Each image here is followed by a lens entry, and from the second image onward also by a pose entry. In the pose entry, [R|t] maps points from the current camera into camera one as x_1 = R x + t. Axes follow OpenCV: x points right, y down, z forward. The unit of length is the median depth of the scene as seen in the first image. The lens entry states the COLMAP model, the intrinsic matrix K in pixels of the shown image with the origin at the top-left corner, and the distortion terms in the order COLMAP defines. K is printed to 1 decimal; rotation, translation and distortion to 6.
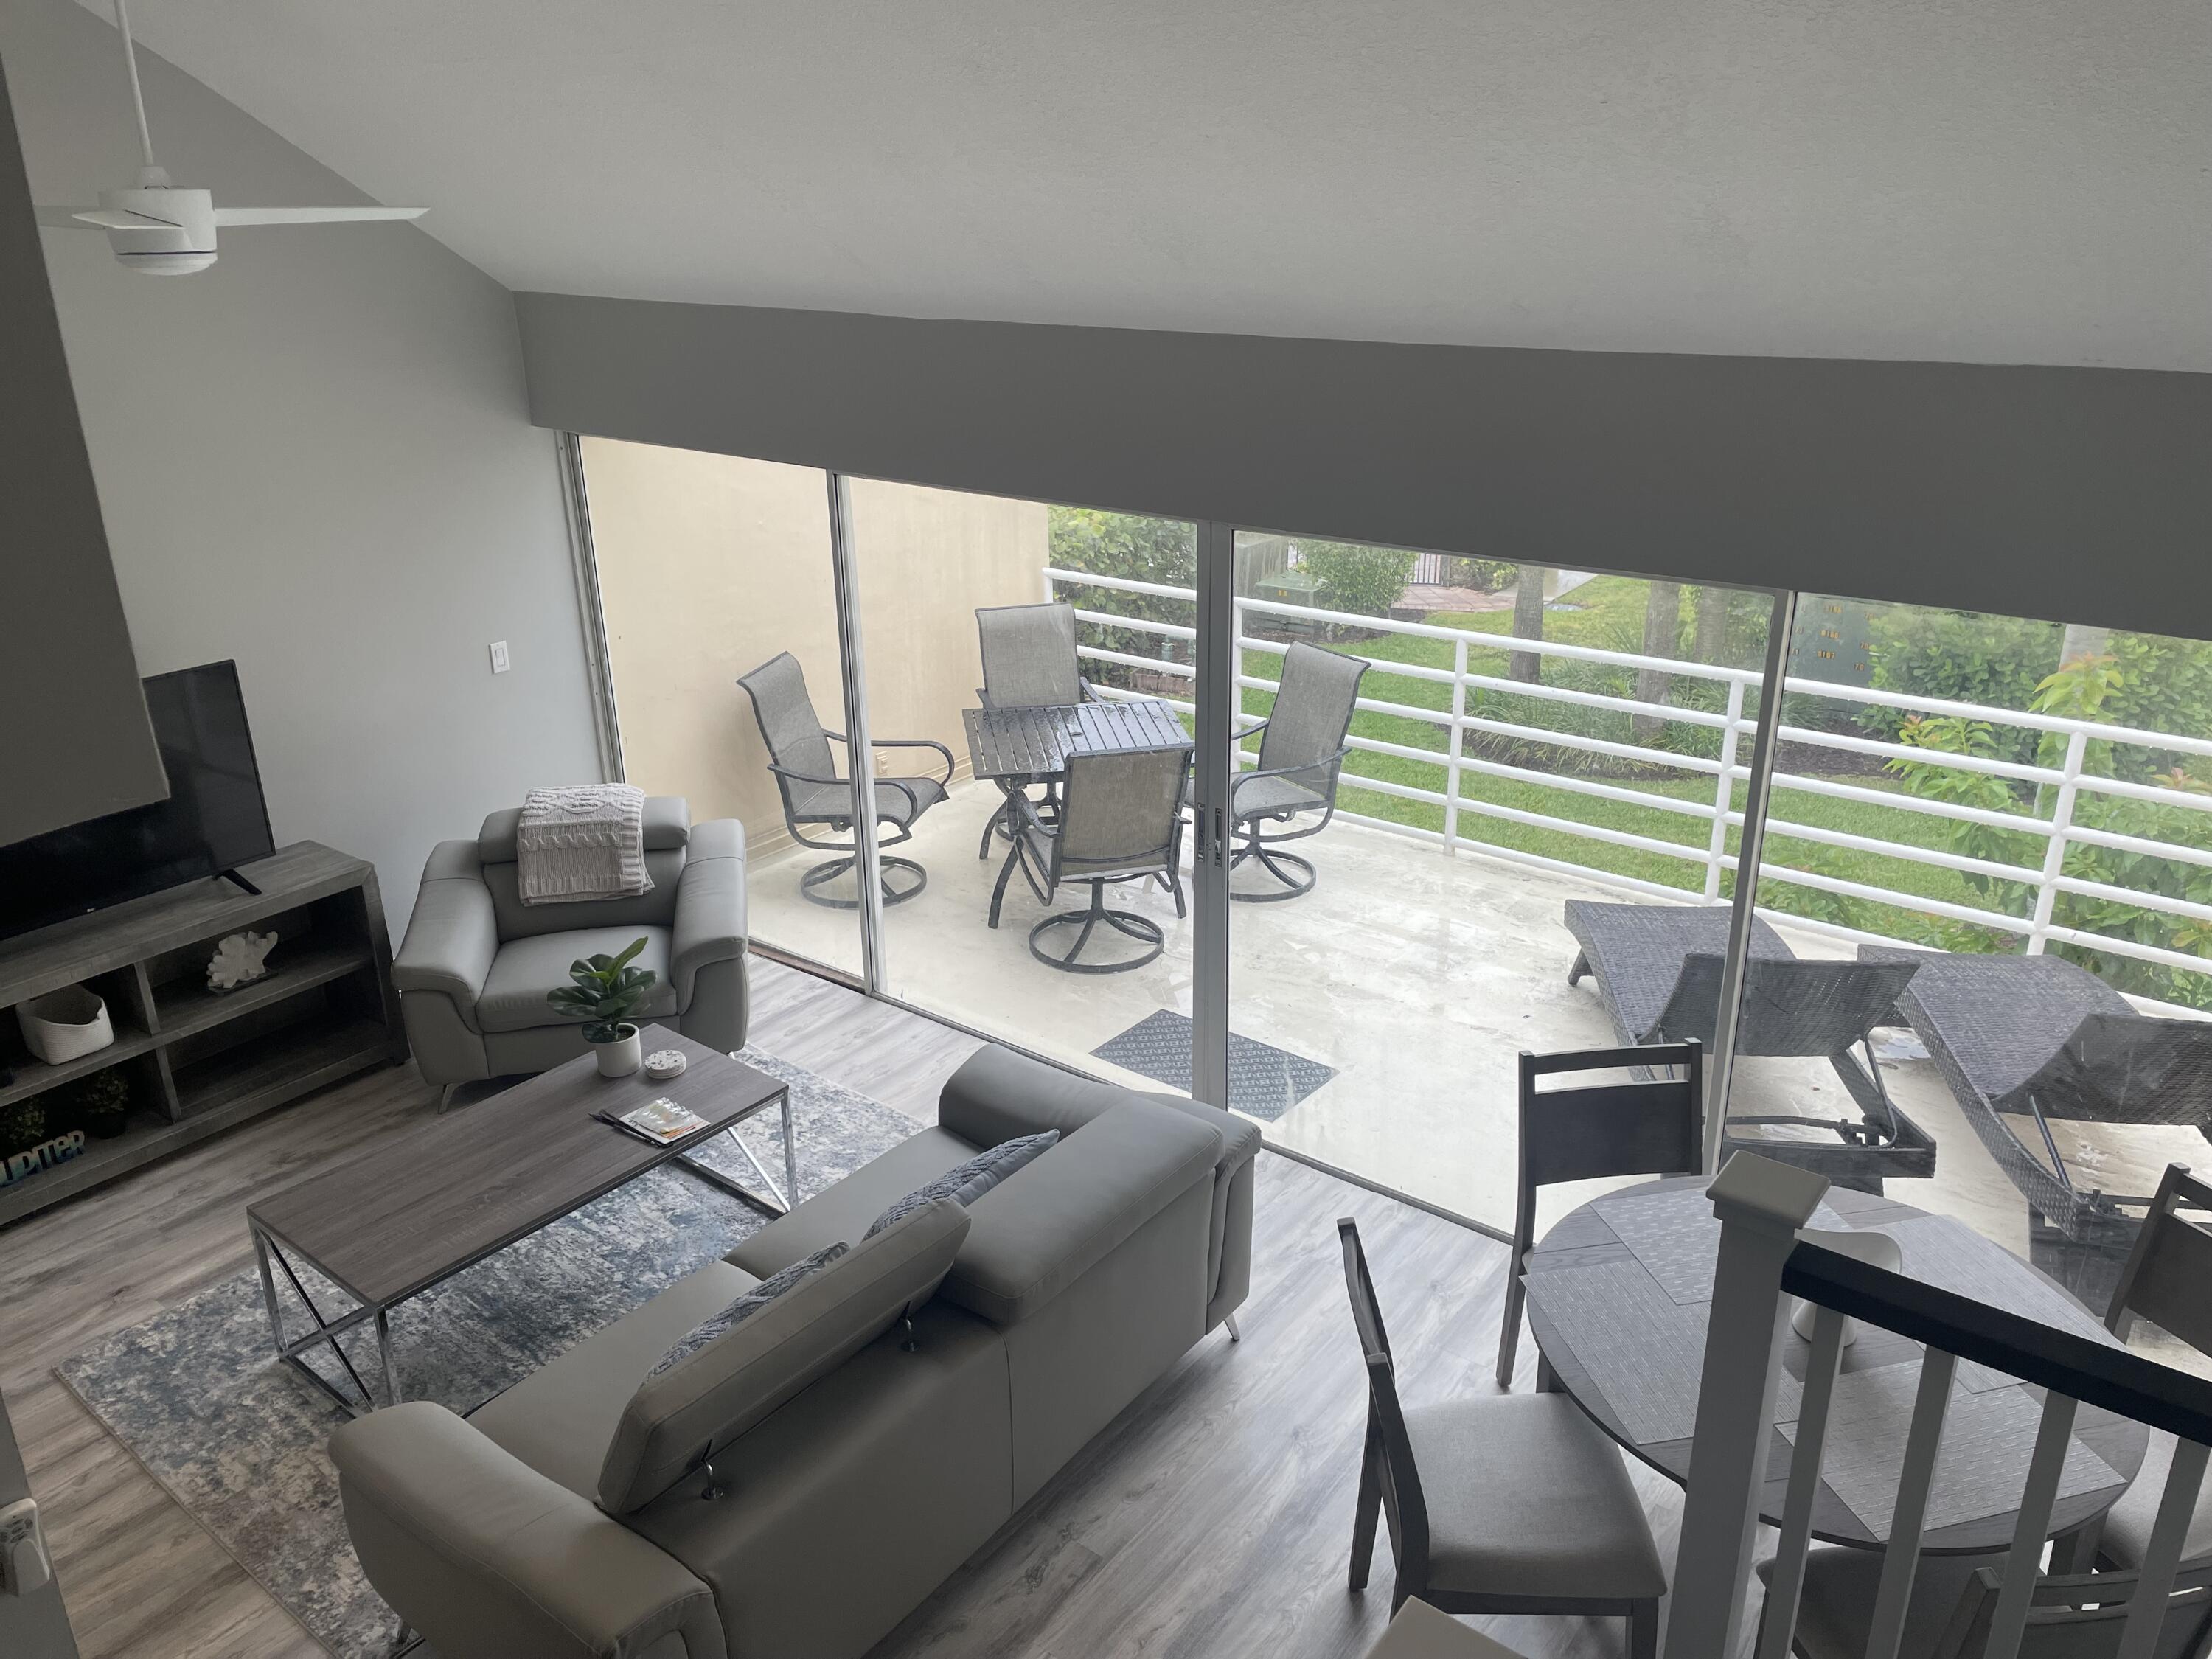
lens RADIAL K [[1651.5, 0, 1106.0], [0, 1651.5, 829.5], [0, 0, 1]] dist [0.064240, -0.080445]
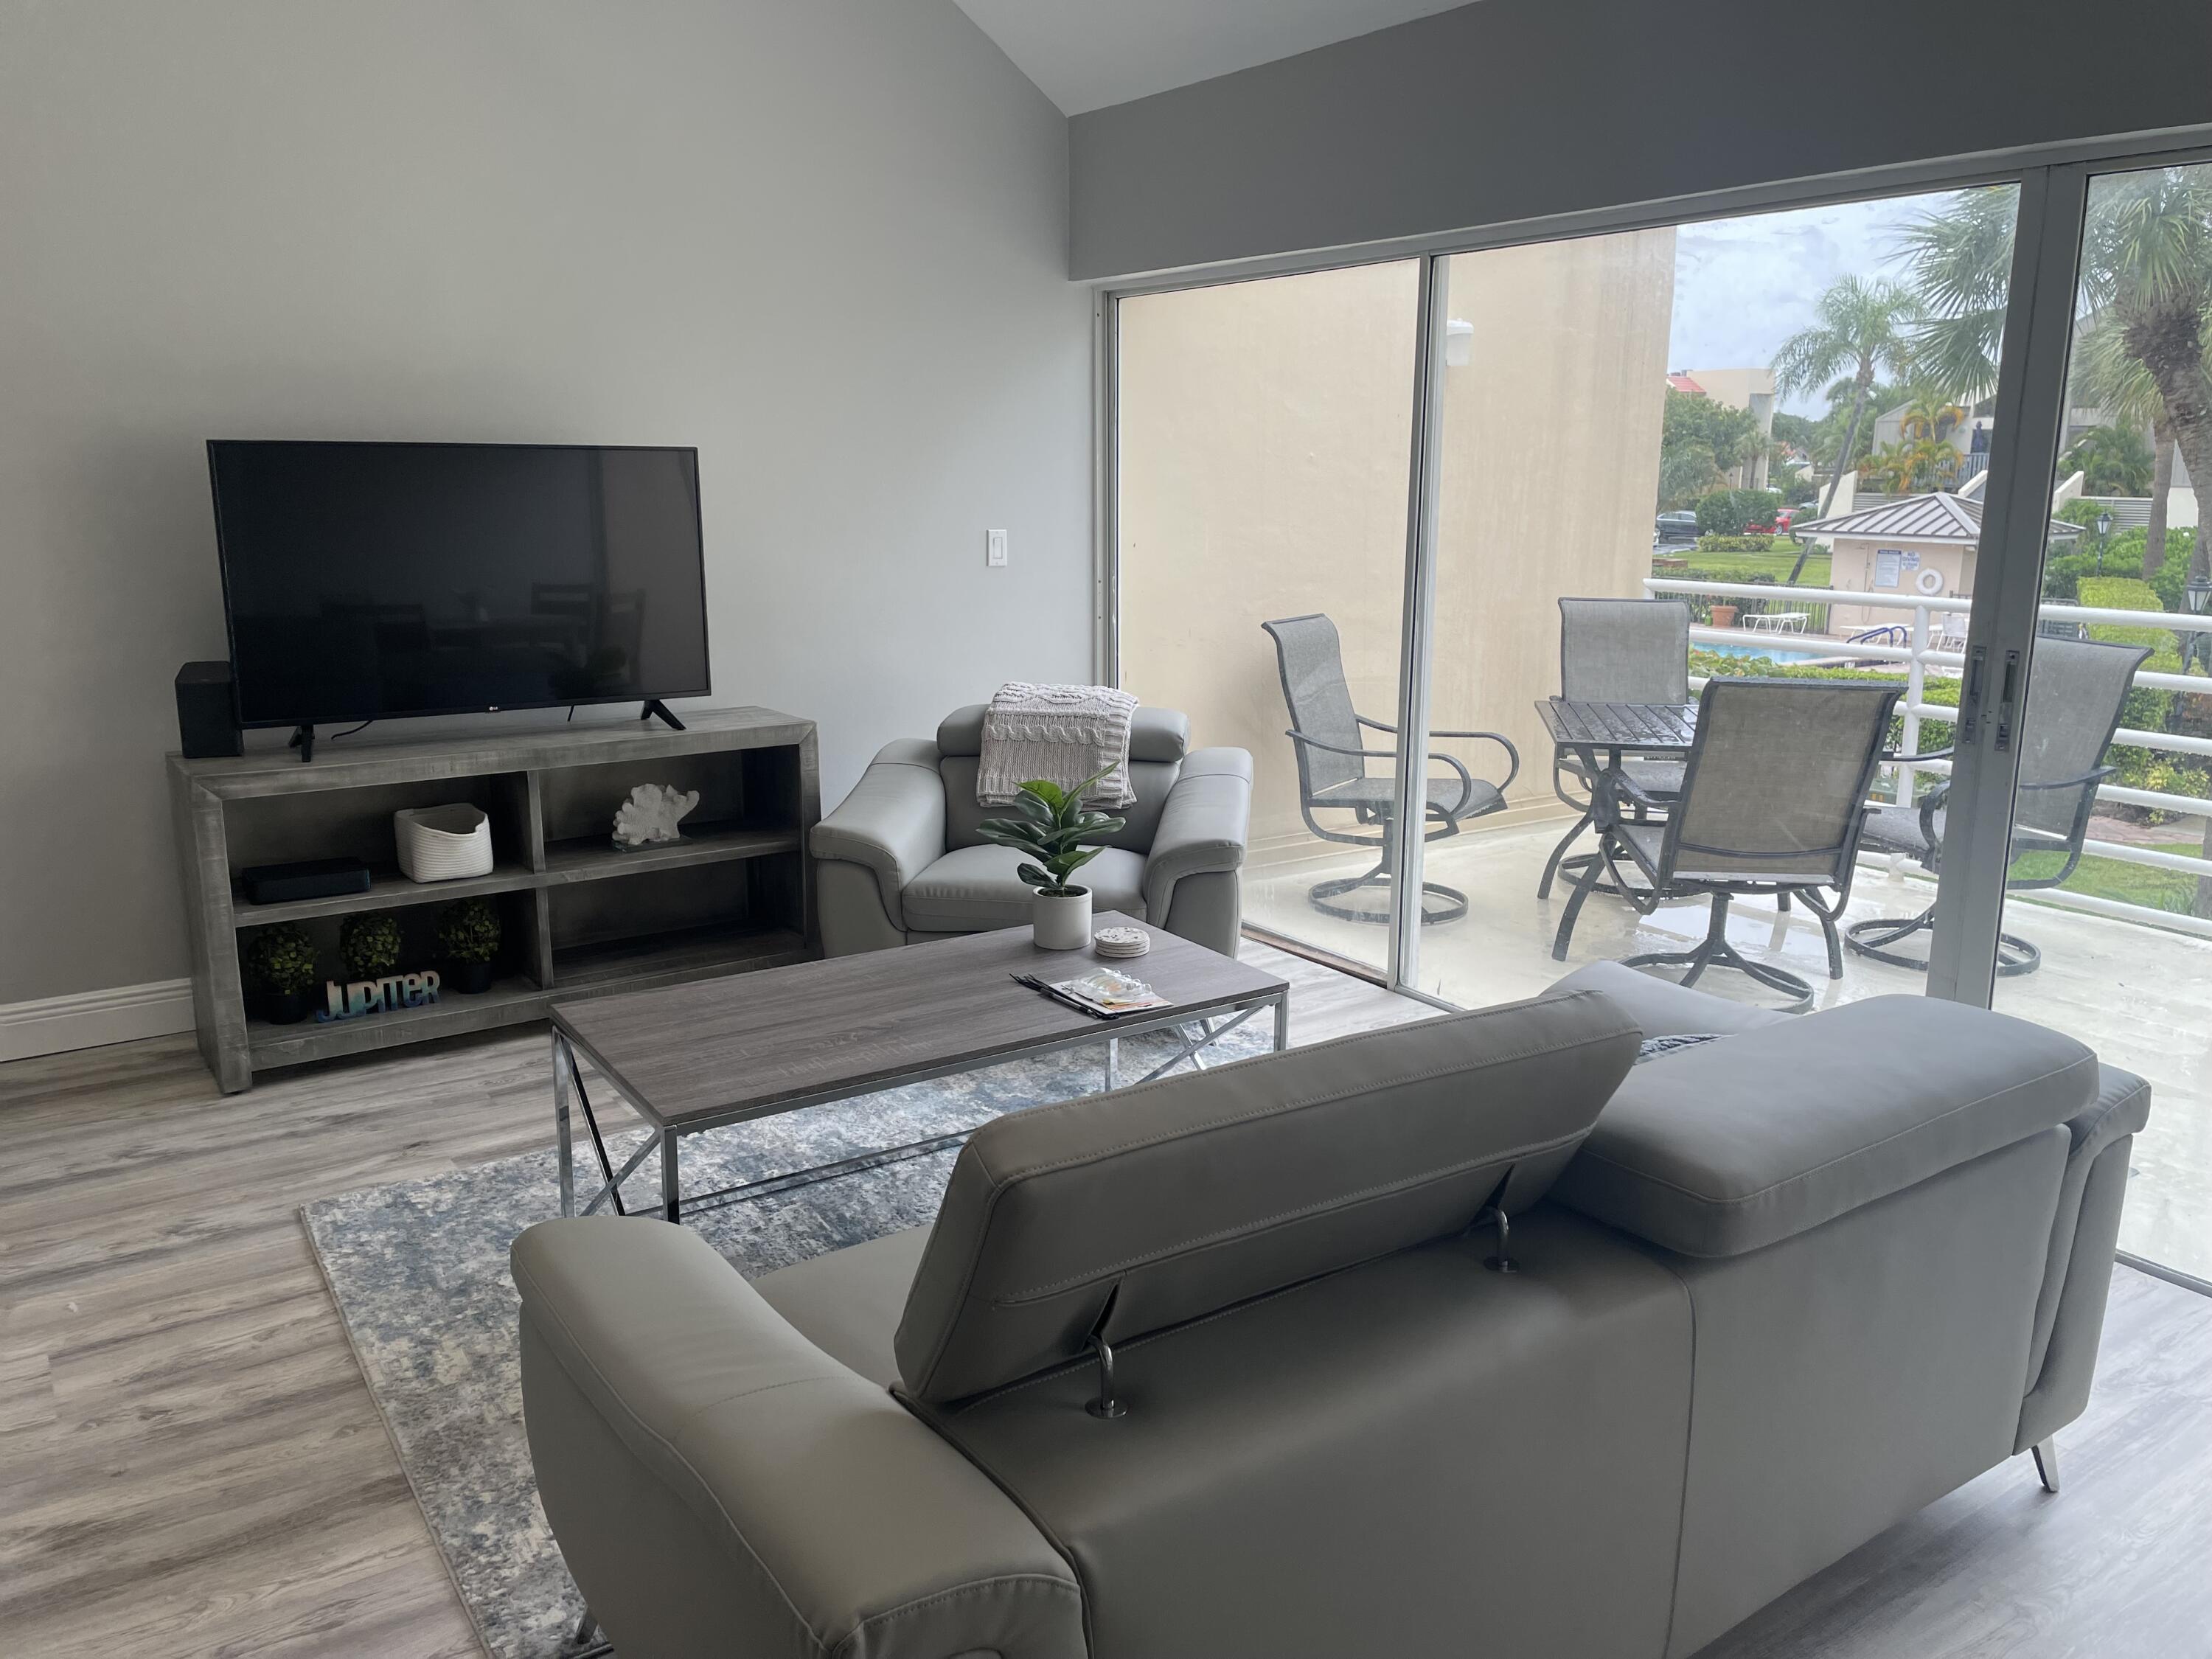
lens RADIAL K [[1657.5, 0, 1106.0], [0, 1657.5, 829.5], [0, 0, 1]] dist [0.116212, -0.152386]
pose [[0.951358, 0.085117, -0.296098, -0.062382], [-0.128008, 0.983401, -0.128596, 0.177531], [0.280237, 0.160243, 0.946461, 0.302938]]
